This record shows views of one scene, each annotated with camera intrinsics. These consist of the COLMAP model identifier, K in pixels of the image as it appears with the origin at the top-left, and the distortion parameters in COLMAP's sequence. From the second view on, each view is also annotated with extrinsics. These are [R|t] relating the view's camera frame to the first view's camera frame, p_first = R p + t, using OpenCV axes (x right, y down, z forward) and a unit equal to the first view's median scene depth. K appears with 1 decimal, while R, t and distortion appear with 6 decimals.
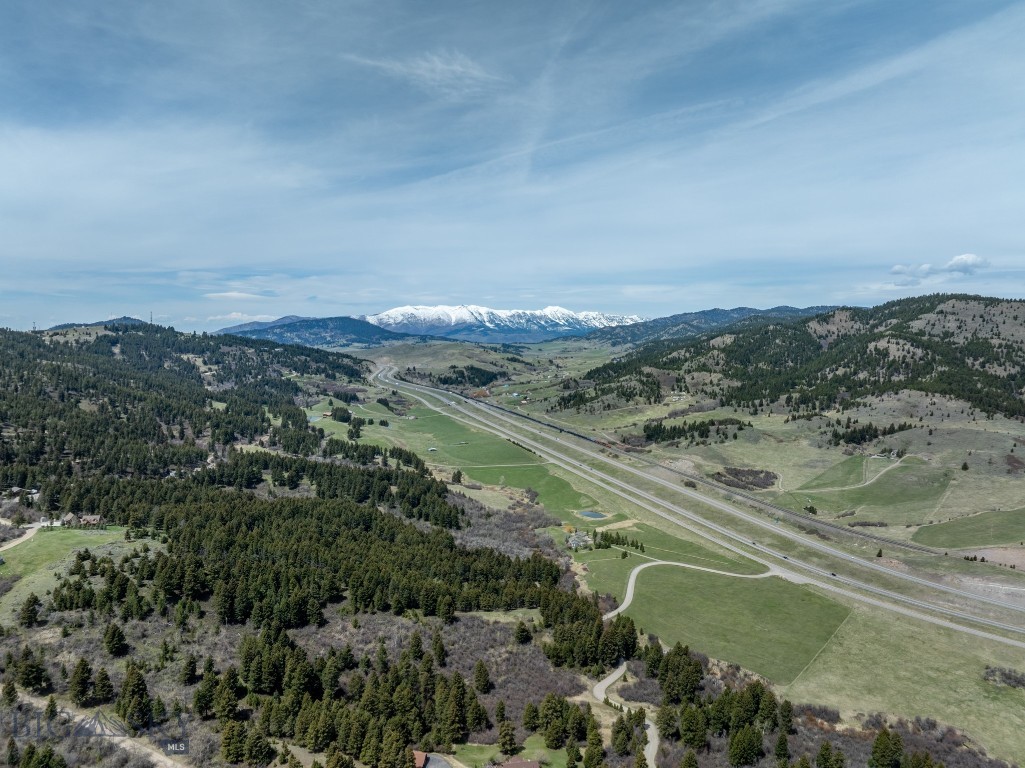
lens RADIAL K [[721.2, 0, 515.4], [0, 721.2, 379.6], [0, 0, 1]] dist [-0.037257, -0.001030]
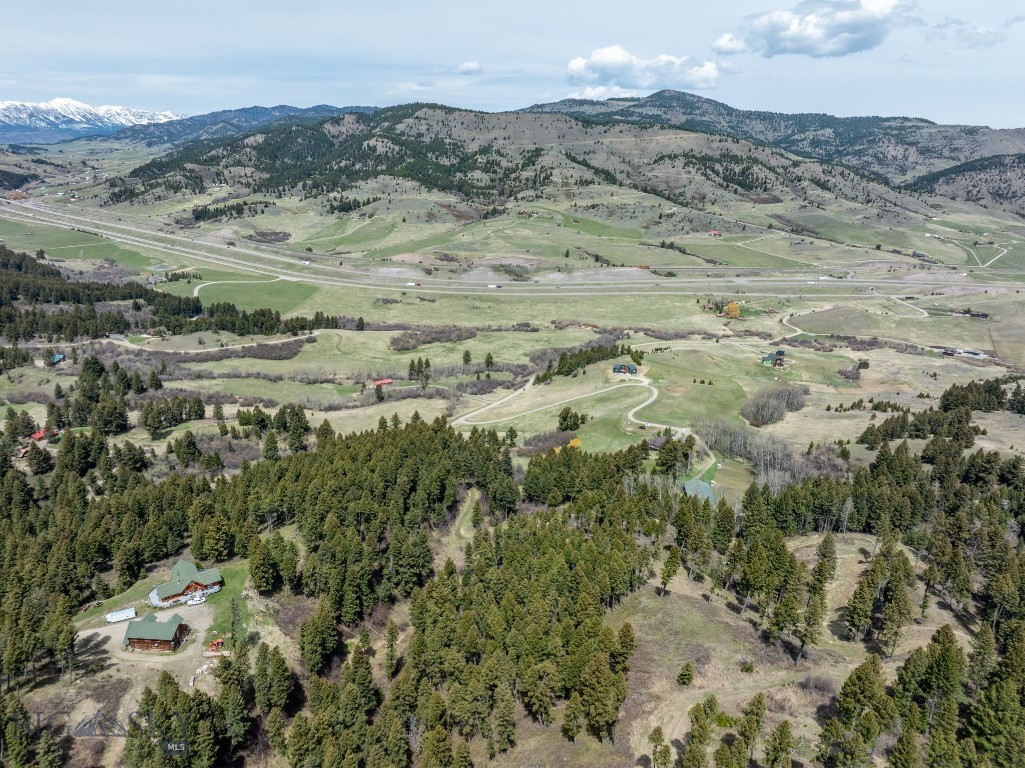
lens RADIAL K [[721.2, 0, 515.4], [0, 721.2, 379.6], [0, 0, 1]] dist [-0.037257, -0.001030]
pose [[0.828803, -0.169352, 0.533296, -0.055549], [0.021521, 0.962041, 0.272055, 0.017087], [-0.559126, -0.214003, 0.800987, -0.304461]]
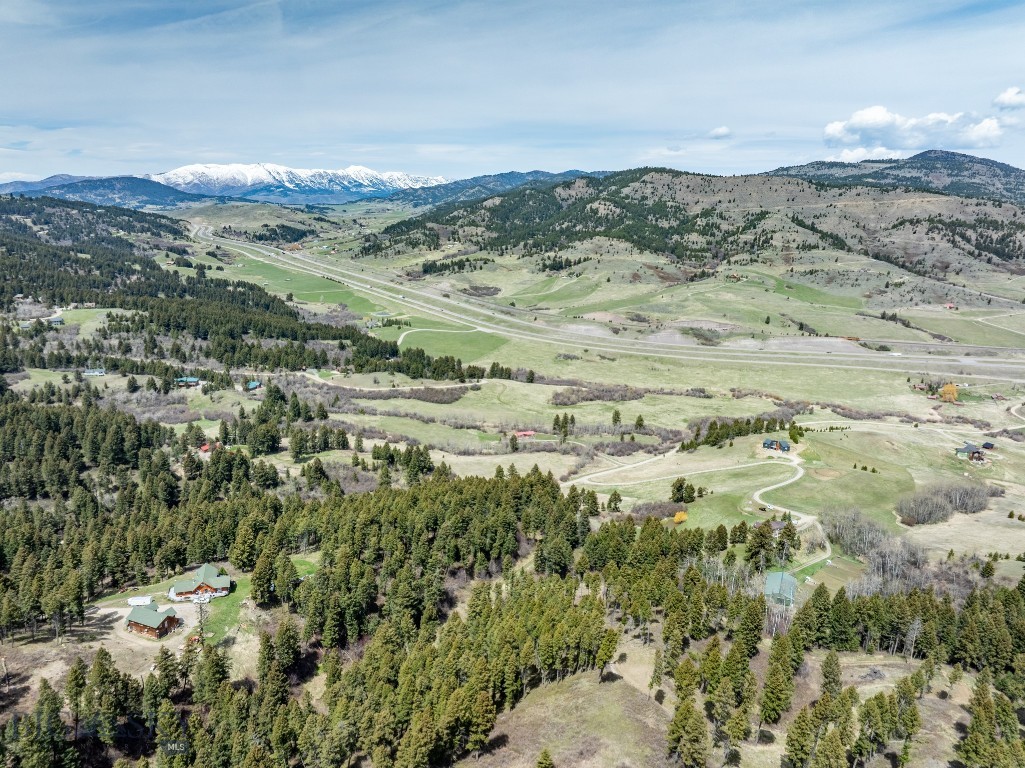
lens RADIAL K [[721.2, 0, 515.4], [0, 721.2, 379.6], [0, 0, 1]] dist [-0.037257, -0.001030]
pose [[0.965905, -0.056746, 0.252602, -0.010506], [0.008541, 0.982137, 0.187973, 0.018218], [-0.258757, -0.179407, 0.949135, -0.326019]]
